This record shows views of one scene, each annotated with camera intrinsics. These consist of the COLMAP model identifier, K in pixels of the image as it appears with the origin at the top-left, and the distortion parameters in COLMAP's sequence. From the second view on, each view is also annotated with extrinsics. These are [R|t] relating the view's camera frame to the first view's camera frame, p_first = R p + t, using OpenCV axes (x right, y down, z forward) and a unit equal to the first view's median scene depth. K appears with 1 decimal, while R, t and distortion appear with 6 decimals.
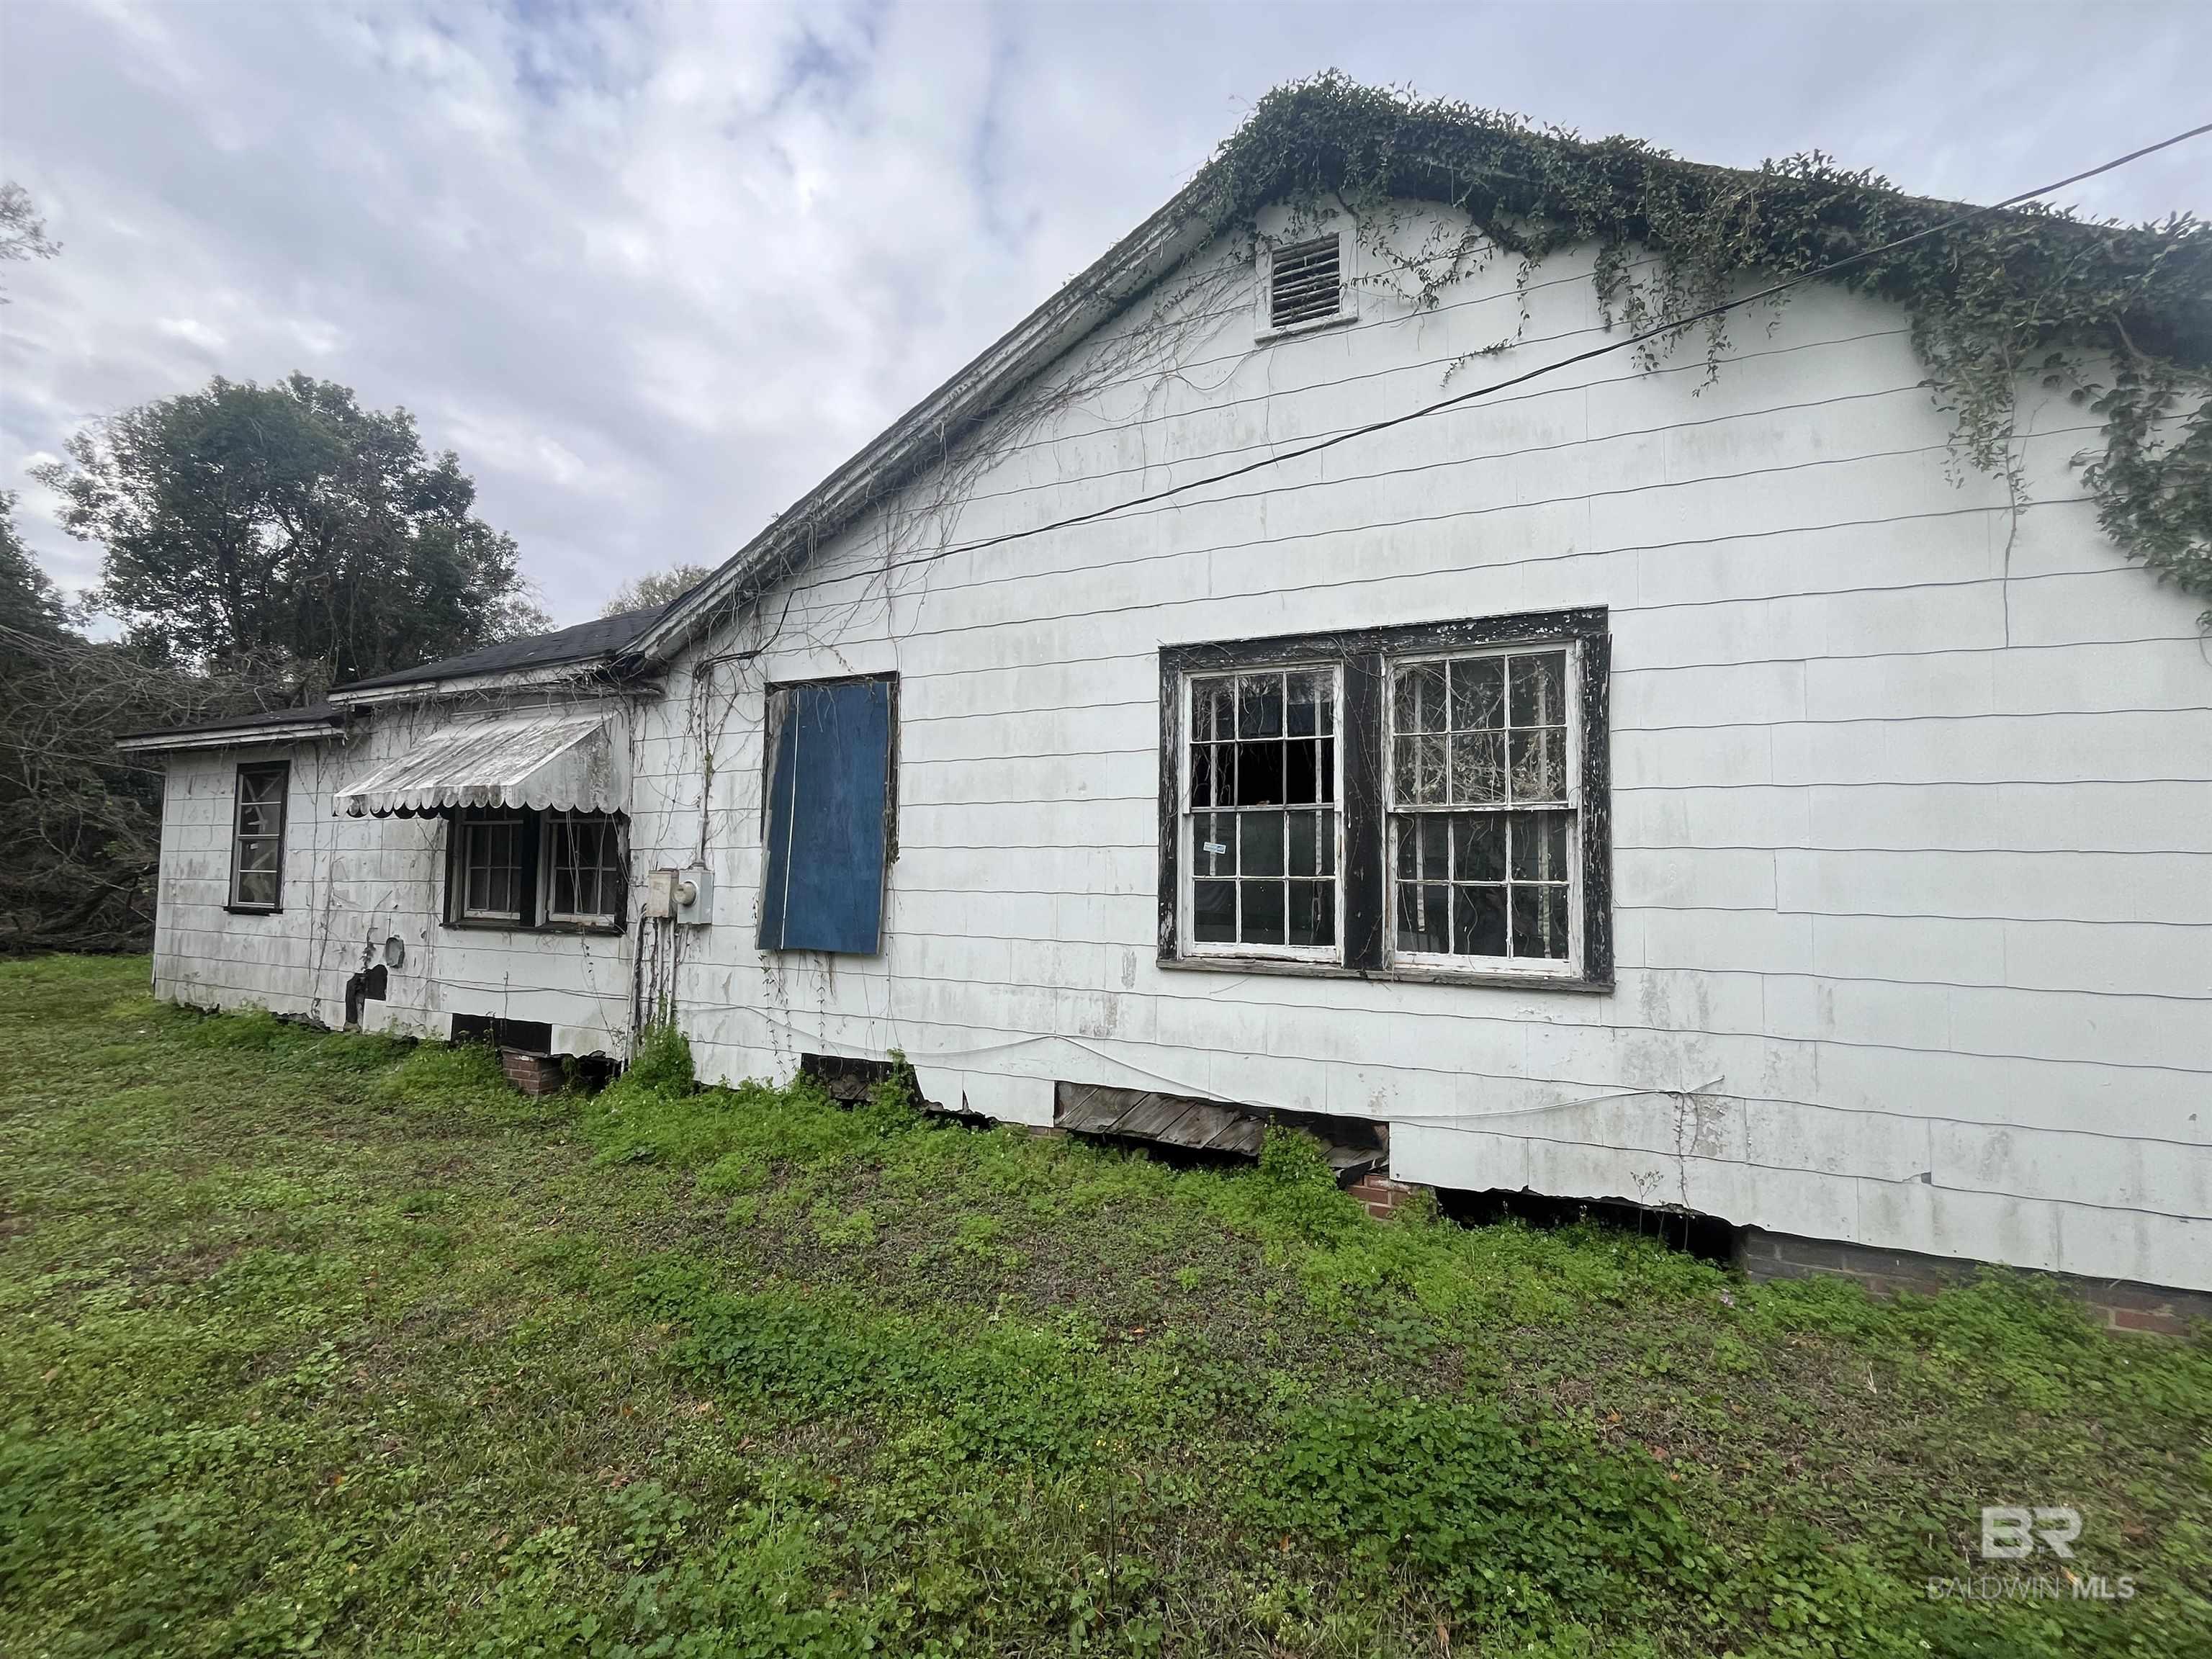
lens RADIAL K [[896.3, 0, 1101.9], [0, 896.3, 836.7], [0, 0, 1]] dist [0.000323, -0.002525]
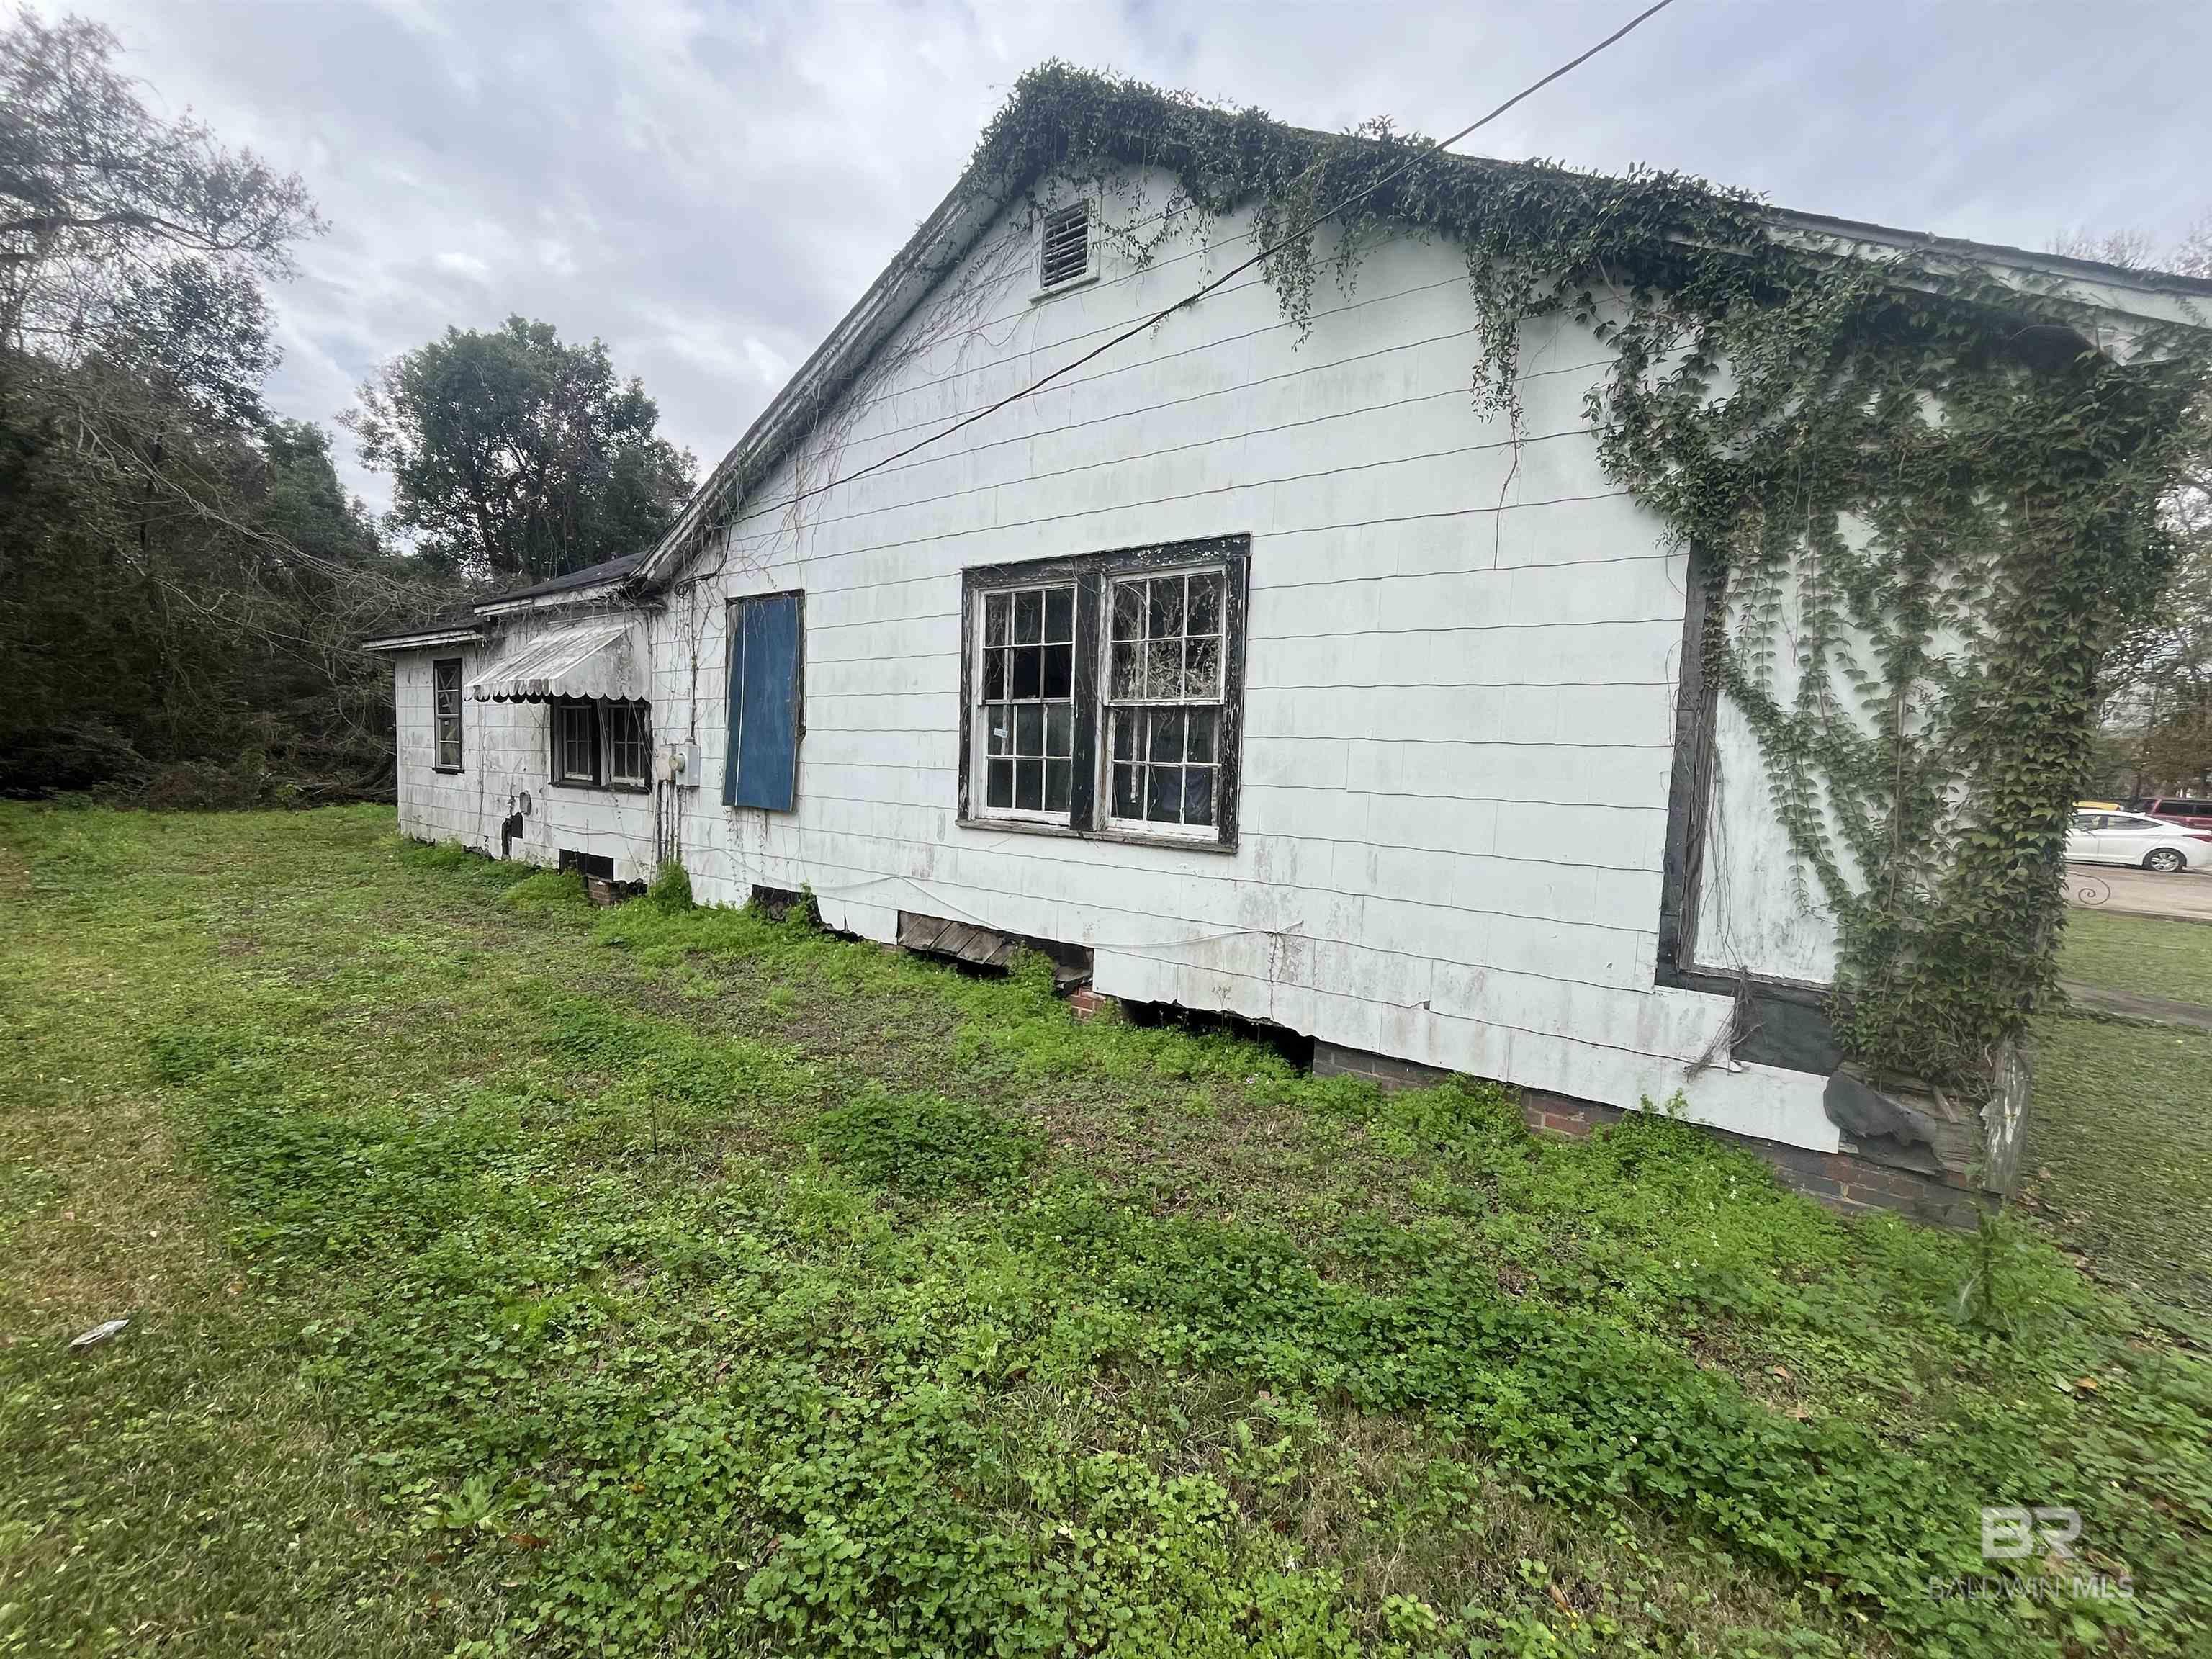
lens RADIAL K [[896.3, 0, 1105.7], [0, 896.3, 838.8], [0, 0, 1]] dist [0.000323, -0.002525]
pose [[0.977423, 0.041267, -0.207222, 0.529559], [-0.015681, 0.992205, 0.123627, 0.002371], [0.210708, -0.117586, 0.970451, -0.202600]]
